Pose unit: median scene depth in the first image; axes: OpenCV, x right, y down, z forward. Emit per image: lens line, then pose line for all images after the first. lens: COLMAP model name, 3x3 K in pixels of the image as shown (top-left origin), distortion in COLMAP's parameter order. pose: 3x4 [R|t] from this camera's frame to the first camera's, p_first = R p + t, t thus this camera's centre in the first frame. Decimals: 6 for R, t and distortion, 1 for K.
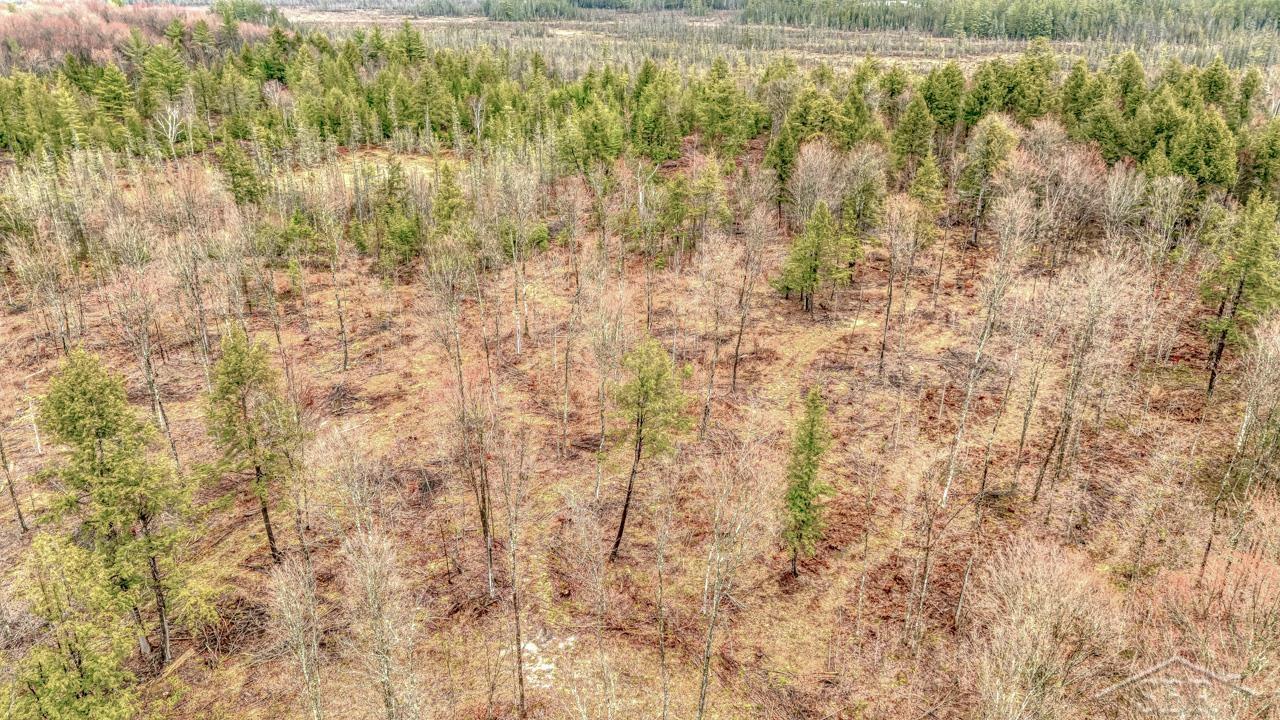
lens RADIAL K [[884.3, 0, 637.4], [0, 884.3, 359.2], [0, 0, 1]] dist [0.011769, -0.023016]
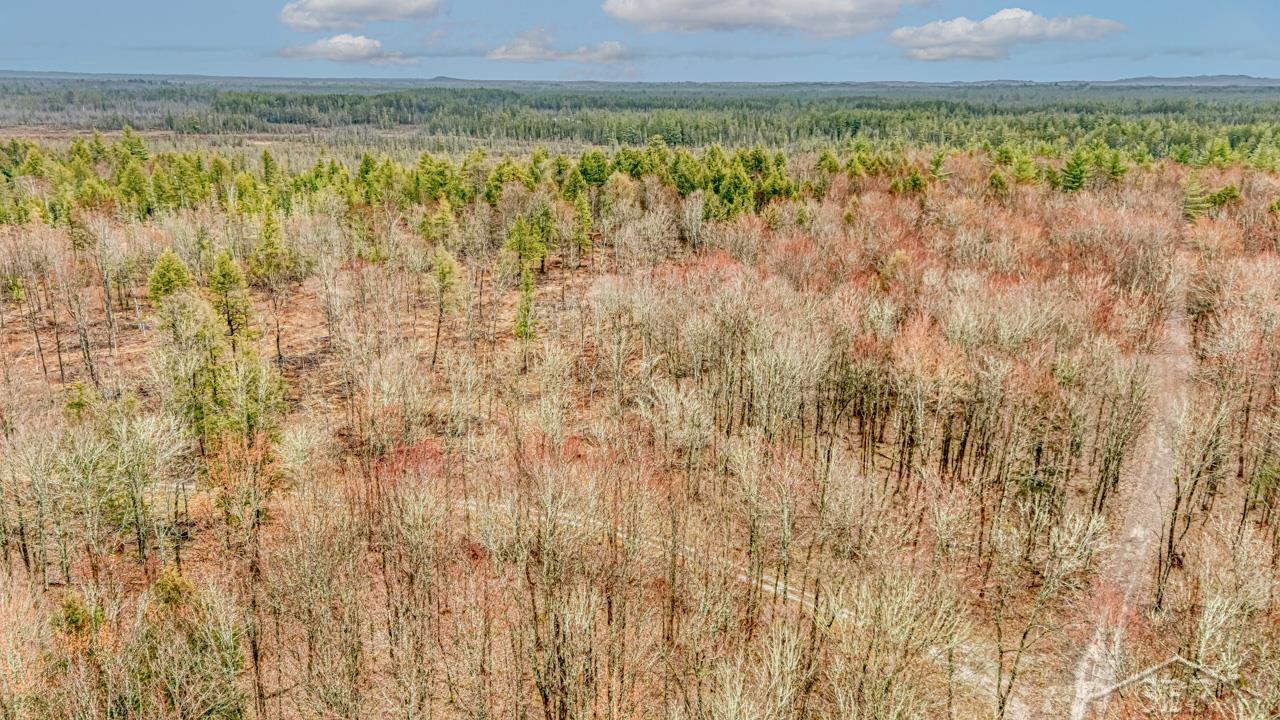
lens RADIAL K [[884.3, 0, 639.2], [0, 884.3, 363.6], [0, 0, 1]] dist [0.011769, -0.023016]
pose [[0.940923, -0.085269, 0.327708, -0.032348], [0.123084, 0.987703, -0.096402, 0.062090], [-0.315458, 0.131043, 0.939848, -0.130840]]
